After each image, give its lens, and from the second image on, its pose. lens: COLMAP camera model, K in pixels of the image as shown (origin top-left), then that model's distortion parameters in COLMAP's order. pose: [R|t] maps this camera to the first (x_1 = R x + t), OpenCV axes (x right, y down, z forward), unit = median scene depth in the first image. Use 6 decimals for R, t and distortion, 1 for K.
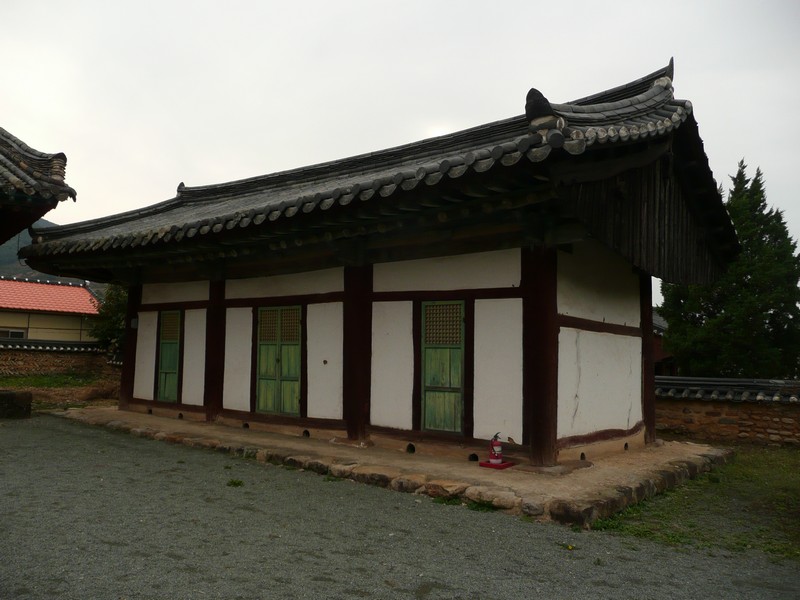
lens RADIAL K [[670.4, 0, 388.8], [0, 670.4, 302.3], [0, 0, 1]] dist [-0.035462, 0.036698]
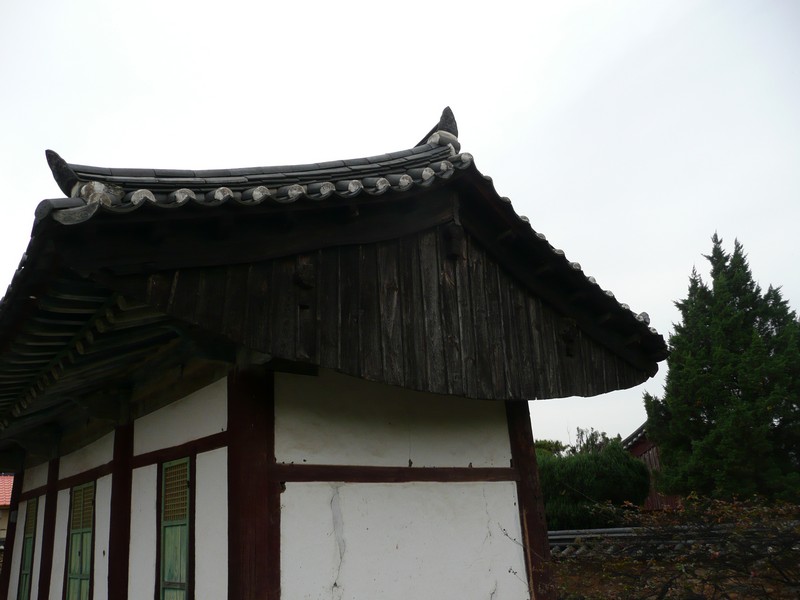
lens RADIAL K [[670.4, 0, 388.8], [0, 670.4, 302.3], [0, 0, 1]] dist [-0.035462, 0.036698]
pose [[0.974553, -0.144260, -0.171566, 0.171559], [0.100501, 0.965351, -0.240826, 0.011504], [0.200363, 0.217455, 0.955284, 0.109439]]
